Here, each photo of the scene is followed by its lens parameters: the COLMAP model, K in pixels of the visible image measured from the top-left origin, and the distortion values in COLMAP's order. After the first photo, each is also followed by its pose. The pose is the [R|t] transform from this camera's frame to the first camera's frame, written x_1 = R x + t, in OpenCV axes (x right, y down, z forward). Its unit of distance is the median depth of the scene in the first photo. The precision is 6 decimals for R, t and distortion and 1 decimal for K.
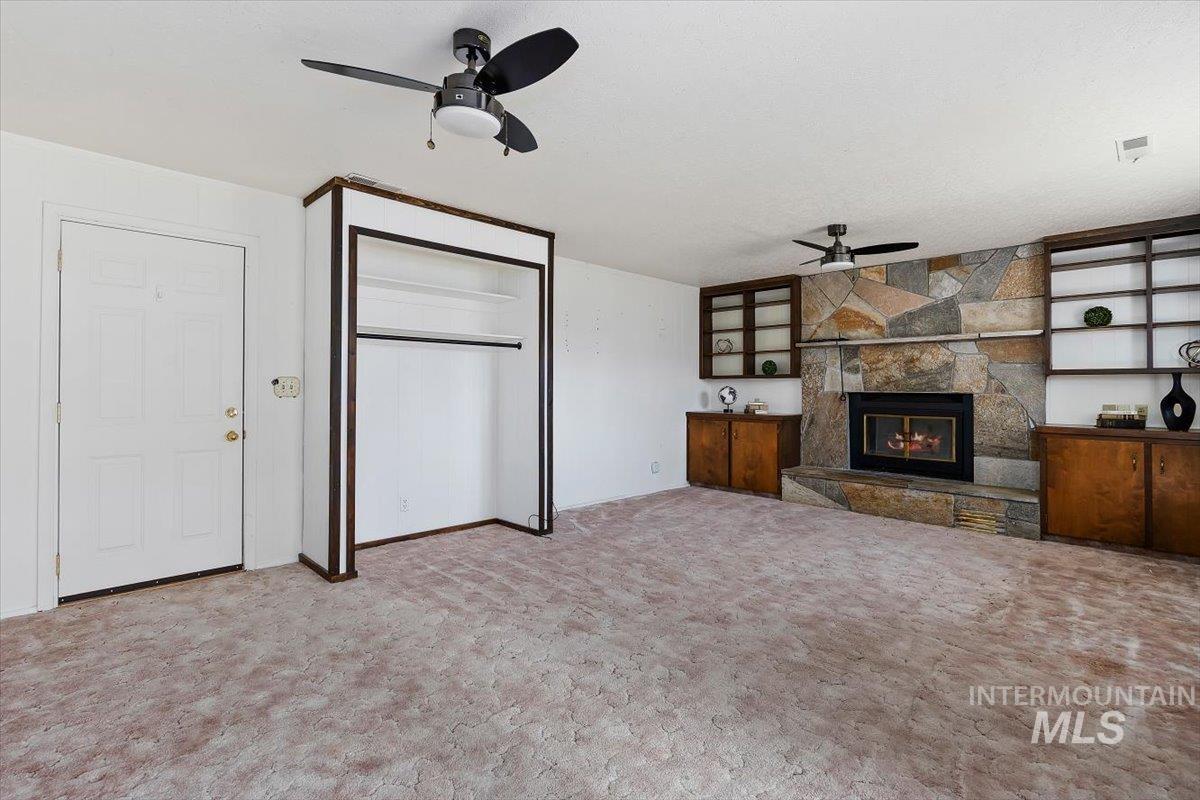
lens RADIAL K [[573.5, 0, 622.6], [0, 573.5, 386.9], [0, 0, 1]] dist [-0.003535, -0.001175]
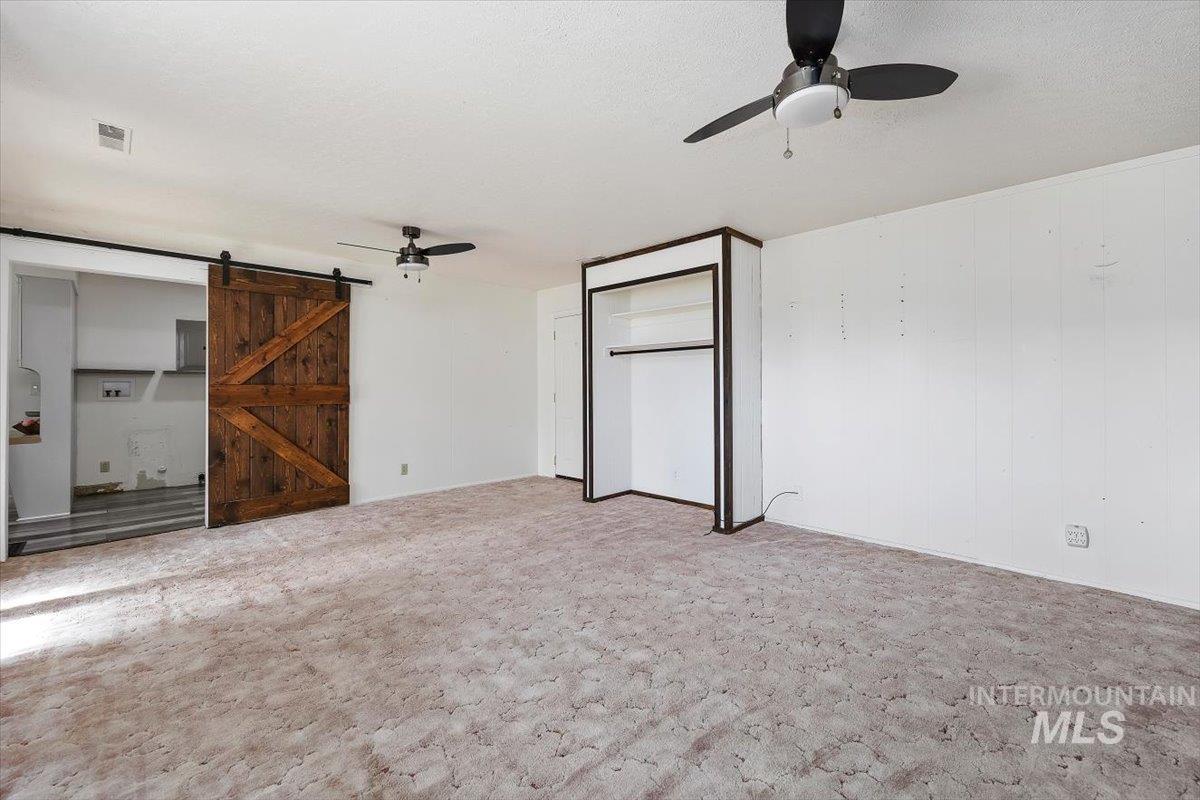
lens RADIAL K [[500.2, 0, 588.6], [0, 500.2, 378.5], [0, 0, 1]] dist [0.000150, 0.000043]
pose [[-0.030546, -0.020427, -0.999325, 0.604961], [0.007381, 0.999759, -0.020661, 0.004792], [0.999506, -0.008007, -0.030388, 0.648315]]
